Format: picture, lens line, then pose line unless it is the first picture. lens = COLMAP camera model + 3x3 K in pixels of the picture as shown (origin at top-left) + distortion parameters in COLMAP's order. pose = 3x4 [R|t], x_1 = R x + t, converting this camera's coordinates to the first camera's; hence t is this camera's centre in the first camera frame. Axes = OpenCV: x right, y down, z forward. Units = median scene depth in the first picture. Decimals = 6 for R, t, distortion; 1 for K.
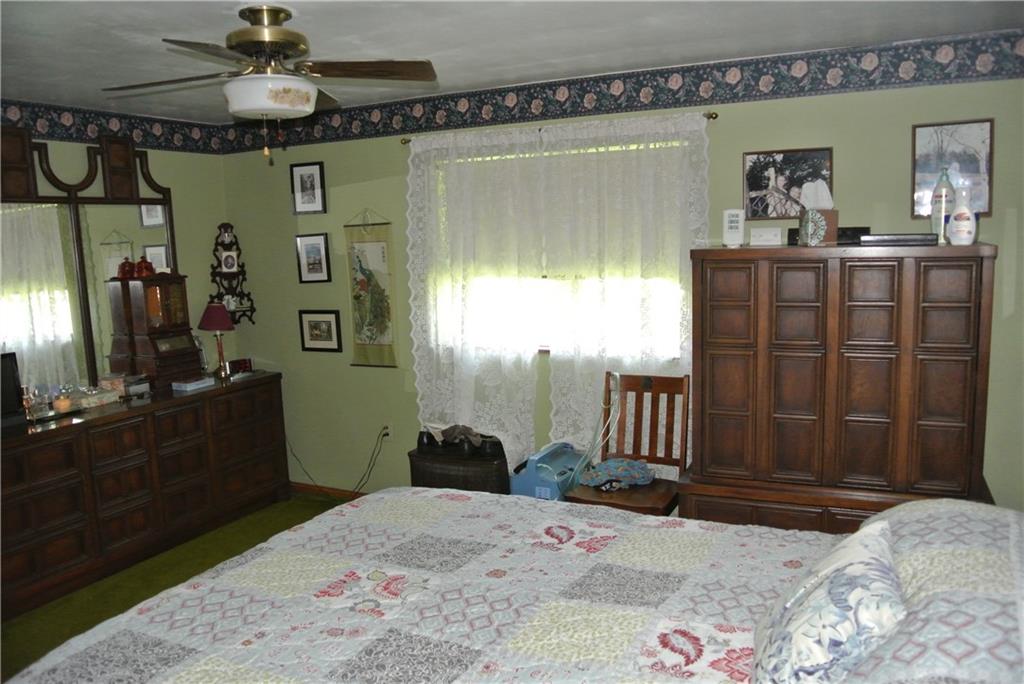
lens RADIAL K [[797.0, 0, 512.0], [0, 797.0, 342.0], [0, 0, 1]] dist [-0.092024, 0.035469]
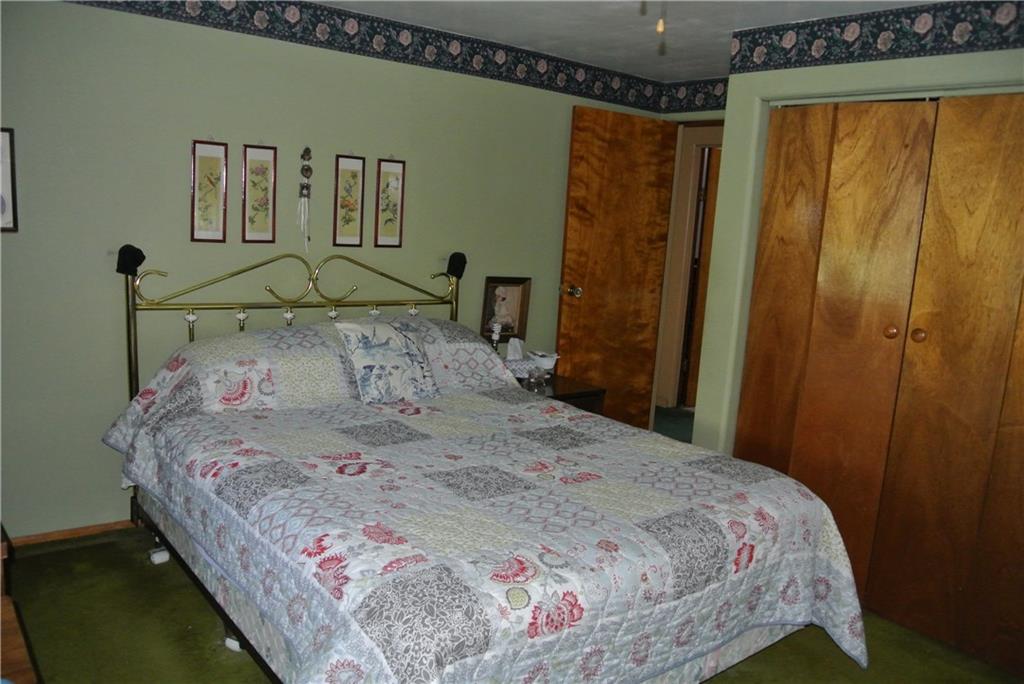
lens RADIAL K [[797.0, 0, 512.0], [0, 797.0, 342.0], [0, 0, 1]] dist [-0.092024, 0.035469]
pose [[-0.904385, -0.097034, 0.415538, -0.578109], [0.013049, 0.967058, 0.254223, -0.181410], [-0.426518, 0.235338, -0.873326, 1.956294]]
